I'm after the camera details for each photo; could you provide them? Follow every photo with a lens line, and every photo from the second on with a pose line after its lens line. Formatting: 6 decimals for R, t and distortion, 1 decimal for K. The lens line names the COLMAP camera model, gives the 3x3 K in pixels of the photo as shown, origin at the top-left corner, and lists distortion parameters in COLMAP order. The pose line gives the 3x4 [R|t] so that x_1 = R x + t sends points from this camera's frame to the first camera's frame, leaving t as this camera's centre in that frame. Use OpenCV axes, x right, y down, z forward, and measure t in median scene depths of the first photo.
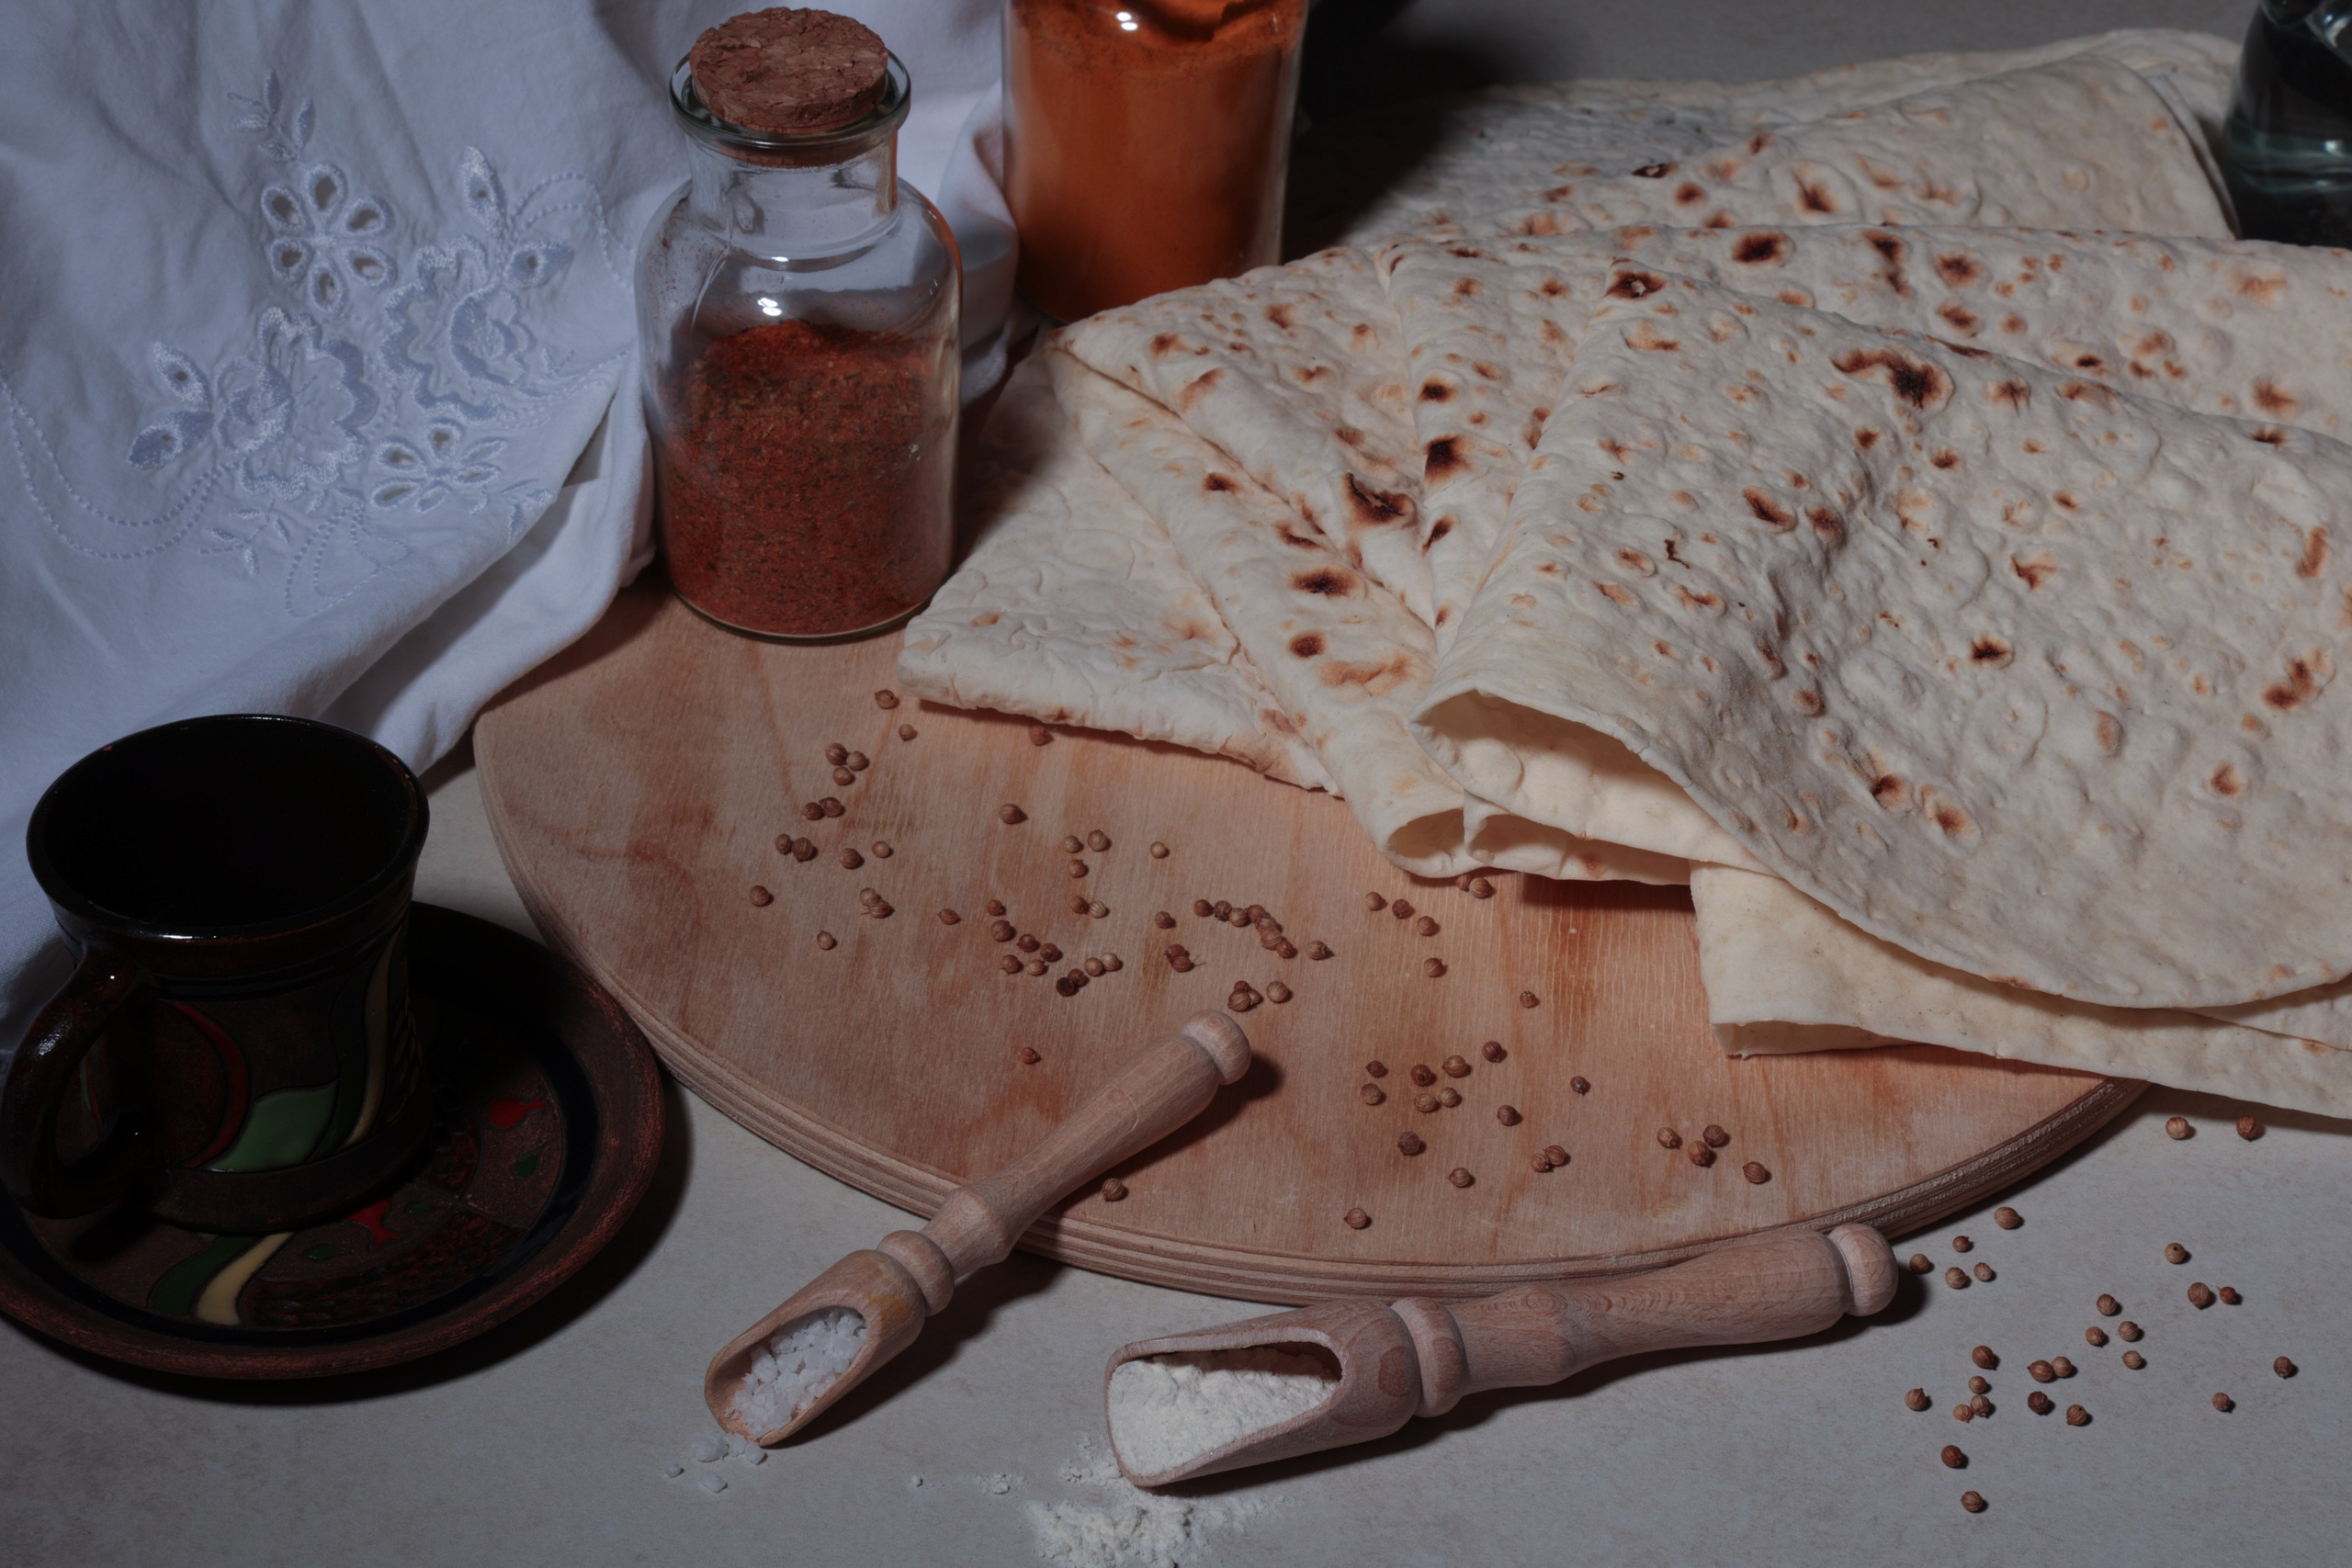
lens RADIAL K [[6716.0, 0, 1166.7], [0, 6716.0, 841.6], [0, 0, 1]] dist [0.462891, 0.442094]
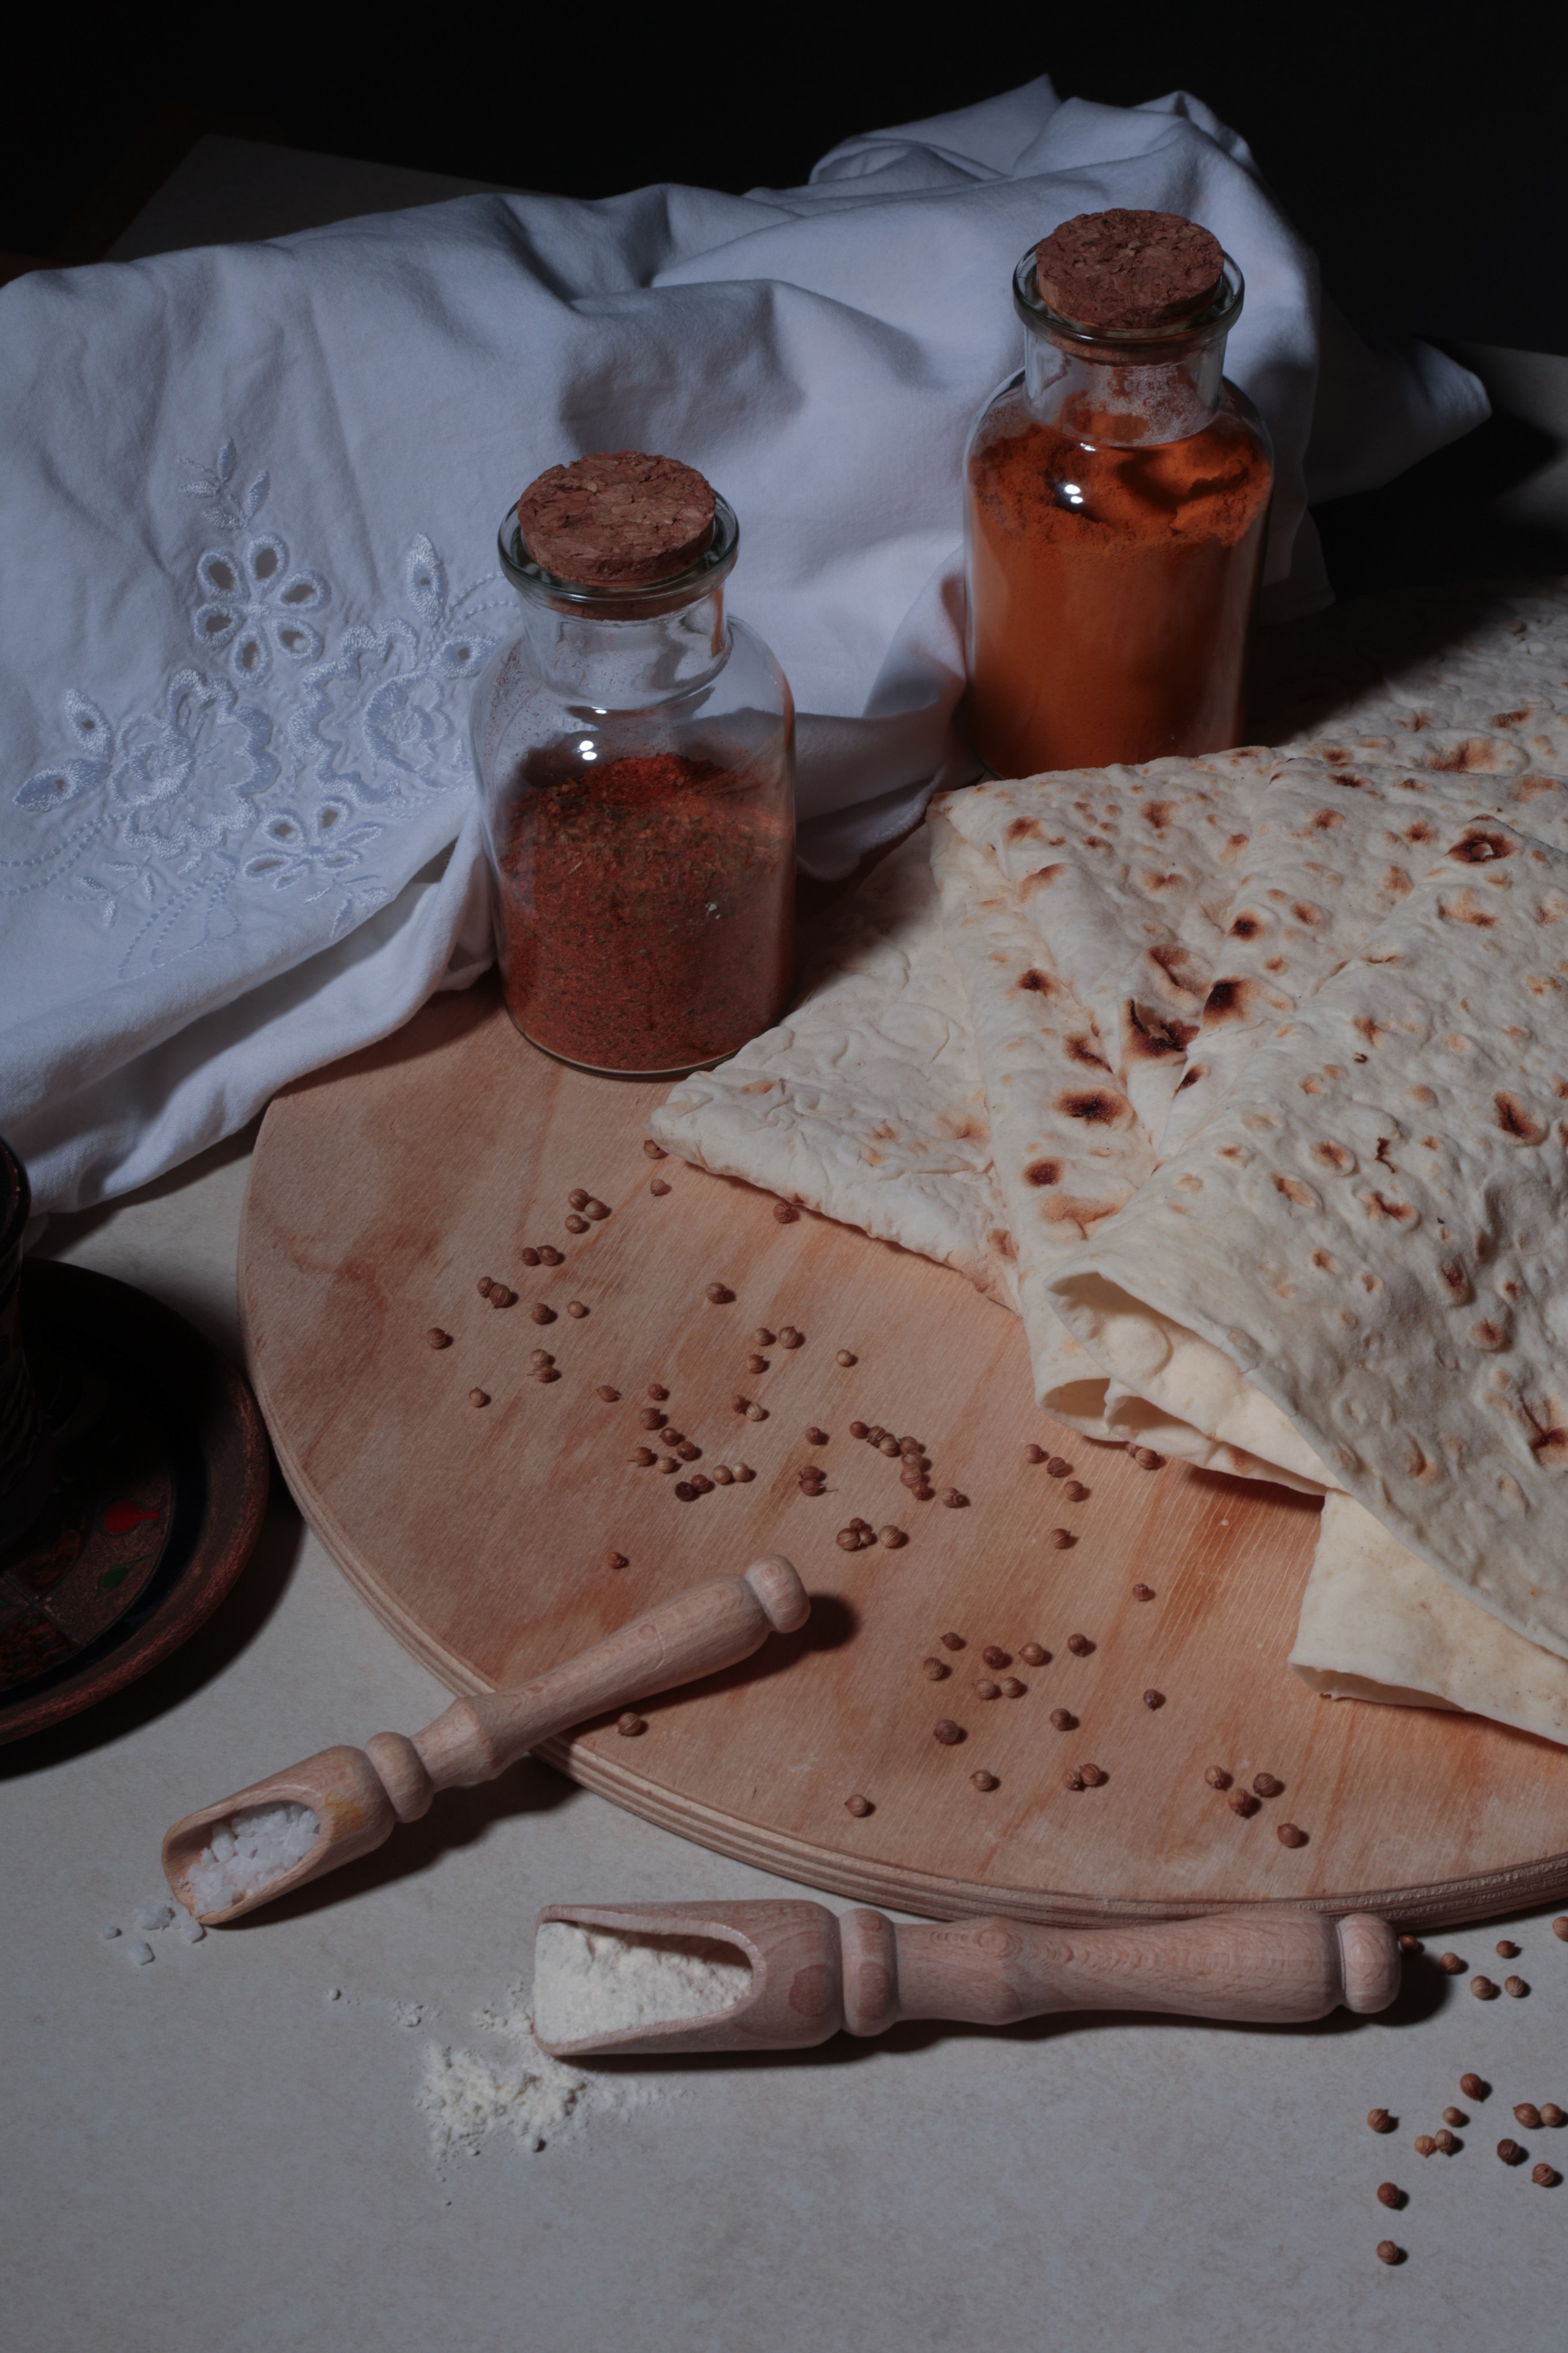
lens RADIAL K [[5260.9, 0, 701.7], [0, 5260.9, 1284.2], [0, 0, 1]] dist [0.215513, -0.012208]
pose [[0.946691, 0.173667, -0.271323, 0.186903], [-0.149942, 0.982994, 0.106017, -0.088265], [0.285121, -0.059683, 0.956632, 0.259380]]
